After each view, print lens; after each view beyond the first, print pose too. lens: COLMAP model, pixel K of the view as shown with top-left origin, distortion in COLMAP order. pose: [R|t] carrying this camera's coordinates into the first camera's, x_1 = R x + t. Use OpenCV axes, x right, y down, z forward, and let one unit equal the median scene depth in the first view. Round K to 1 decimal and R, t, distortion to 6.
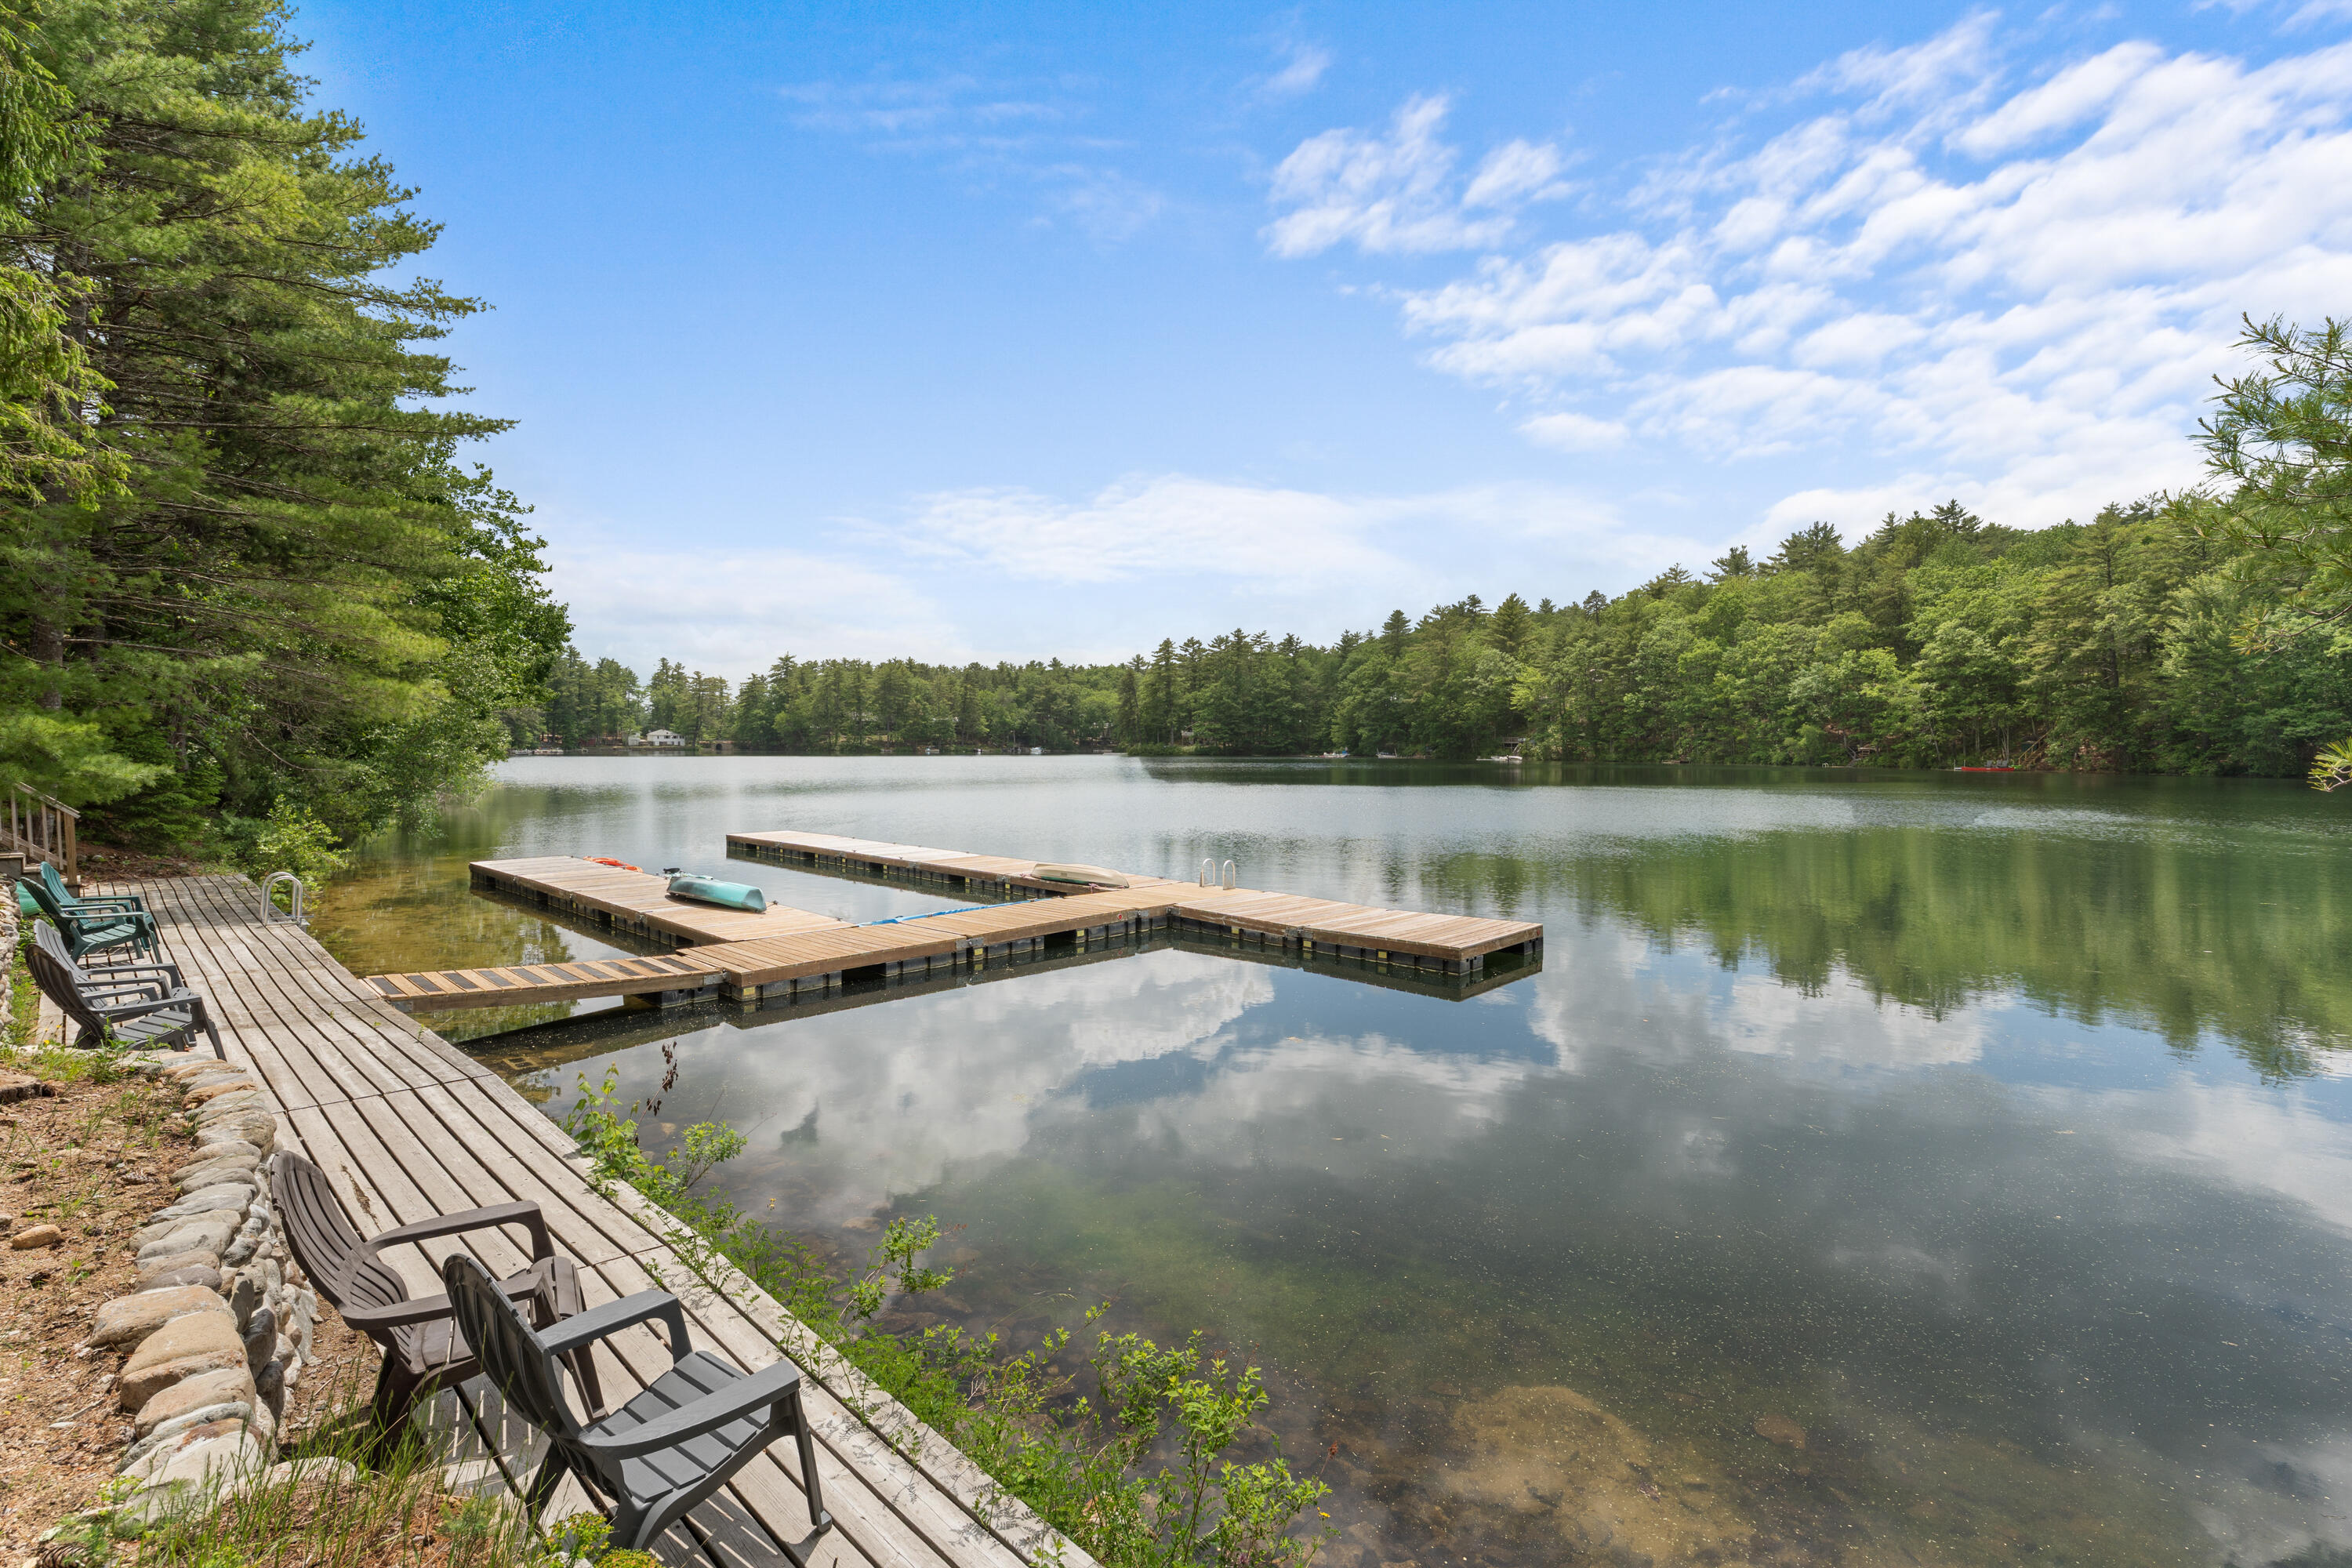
lens RADIAL K [[1053.4, 0, 1180.5], [0, 1053.4, 744.8], [0, 0, 1]] dist [-0.000799, 0.000063]
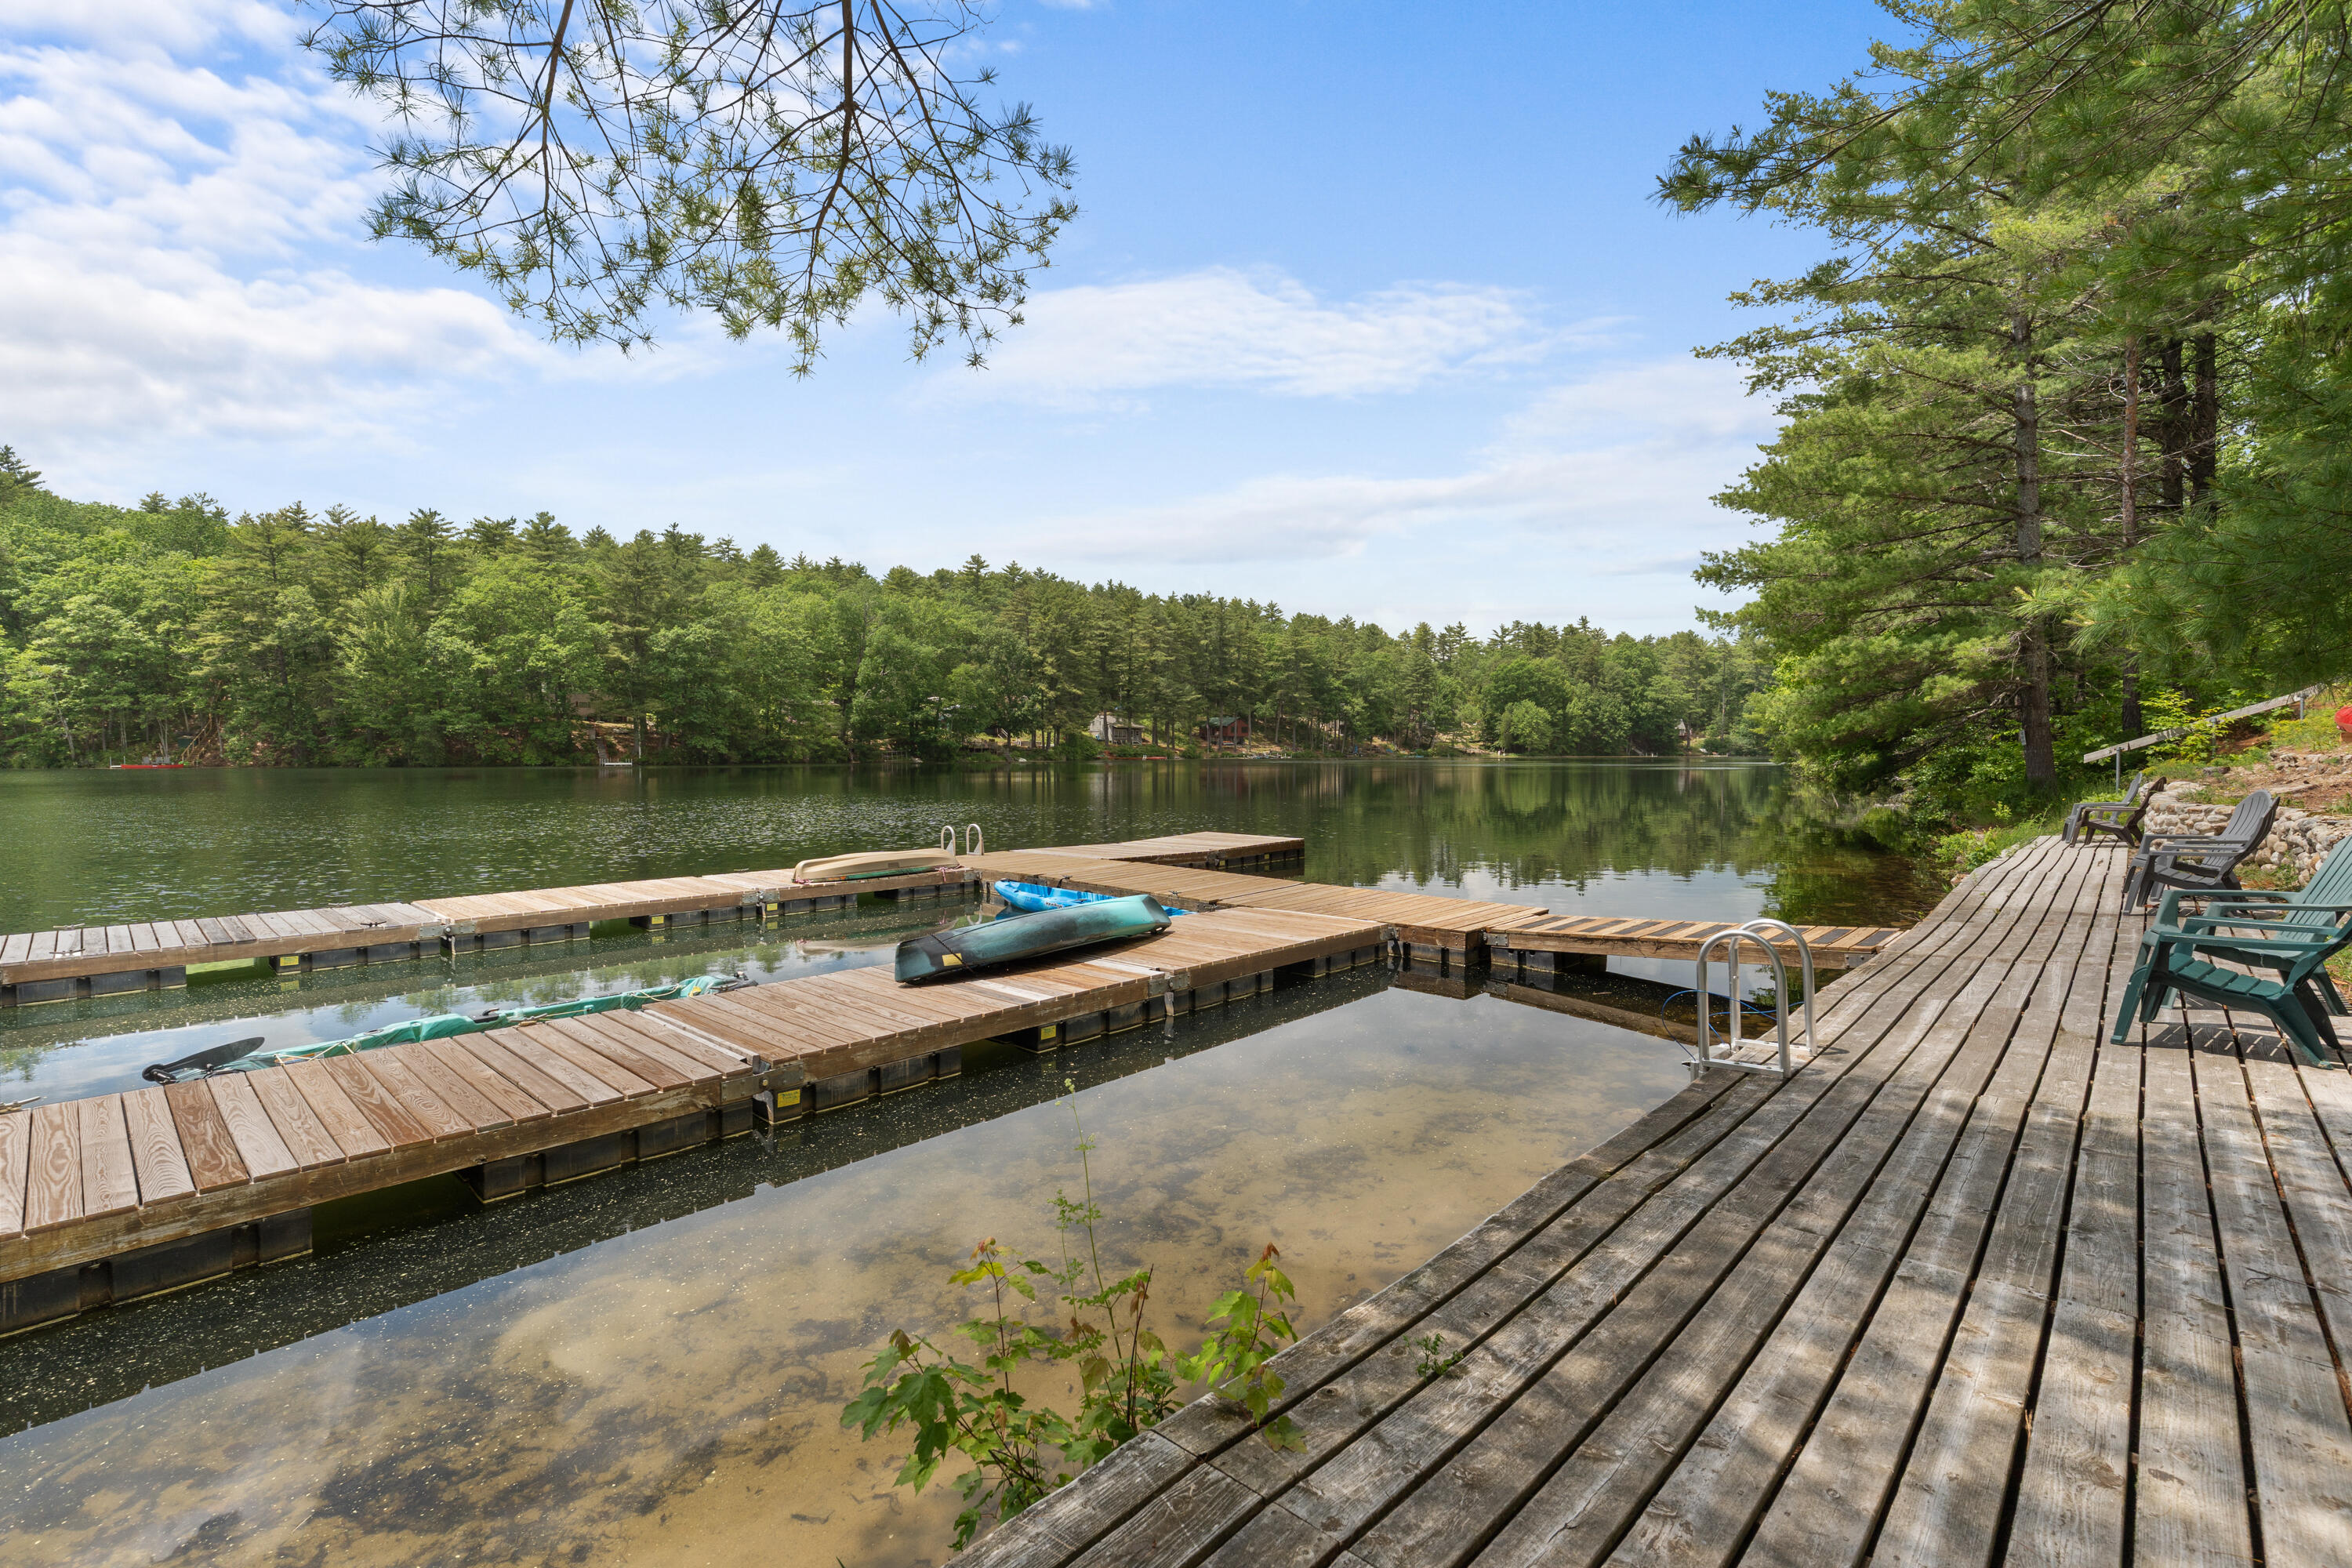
lens RADIAL K [[1042.3, 0, 1177.3], [0, 1042.3, 758.2], [0, 0, 1]] dist [-0.011406, 0.000168]
pose [[-0.005711, -0.012090, 0.999911, -0.090663], [0.000052, 0.999927, 0.012090, 0.004062], [-0.999984, 0.000121, -0.005710, 0.090009]]
